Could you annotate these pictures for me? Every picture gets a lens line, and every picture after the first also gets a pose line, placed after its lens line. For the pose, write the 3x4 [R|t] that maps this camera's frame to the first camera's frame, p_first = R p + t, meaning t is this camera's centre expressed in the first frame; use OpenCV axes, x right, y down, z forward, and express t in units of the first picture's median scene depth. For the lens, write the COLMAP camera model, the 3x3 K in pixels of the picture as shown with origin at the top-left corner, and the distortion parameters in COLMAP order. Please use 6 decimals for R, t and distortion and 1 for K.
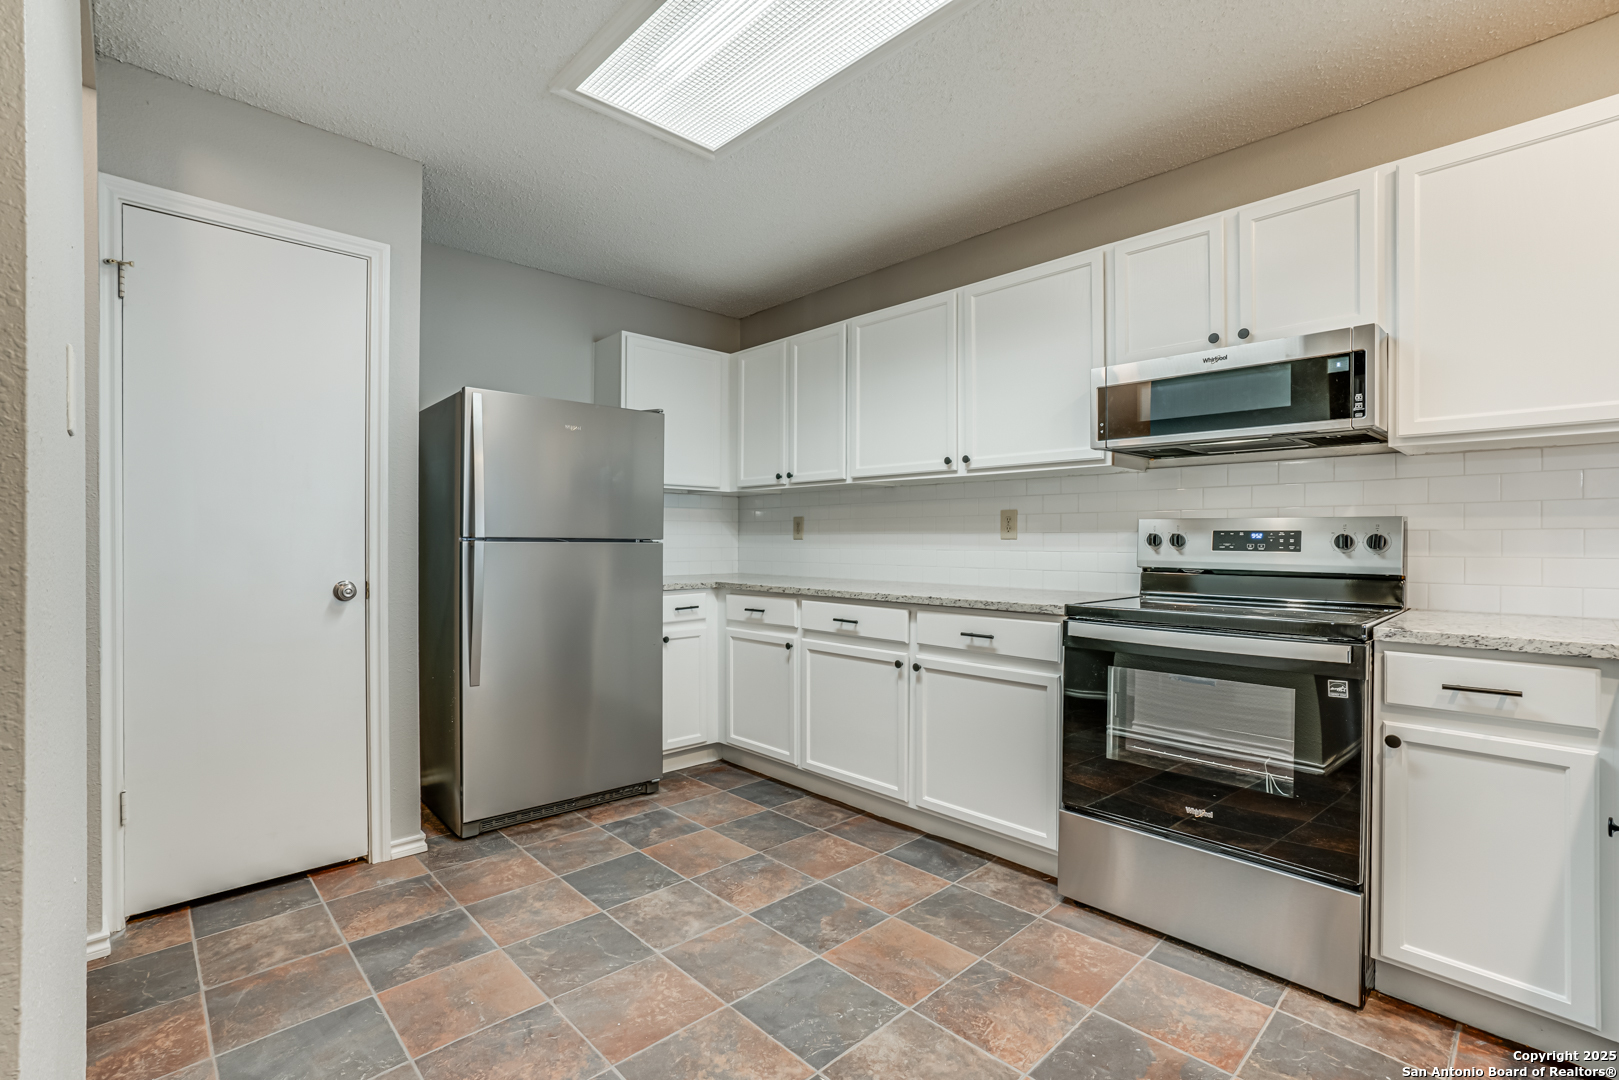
lens RADIAL K [[732.0, 0, 802.9], [0, 732.0, 543.6], [0, 0, 1]] dist [-0.050518, 0.022029]
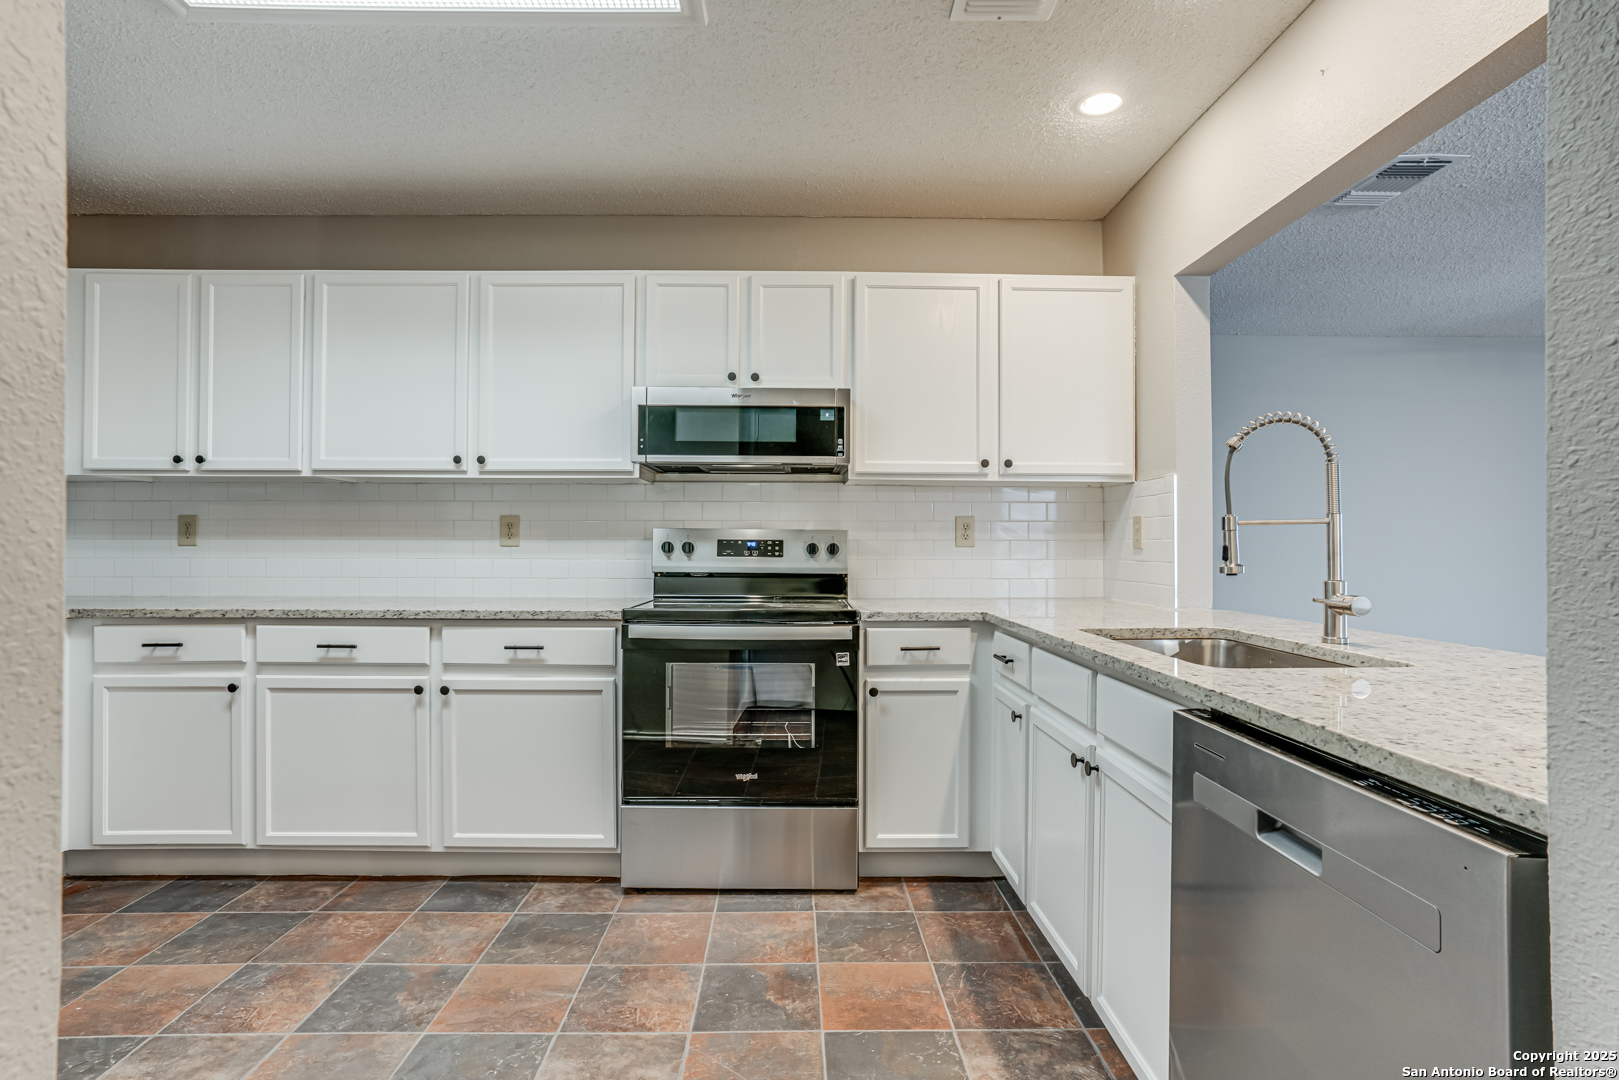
lens RADIAL K [[808.4, 0, 796.5], [0, 808.4, 545.0], [0, 0, 1]] dist [-0.035149, 0.019098]
pose [[0.678642, 0.001933, 0.734467, -0.296967], [0.001977, 0.999988, -0.004459, -0.002968], [-0.734467, 0.004478, 0.678630, 0.022573]]
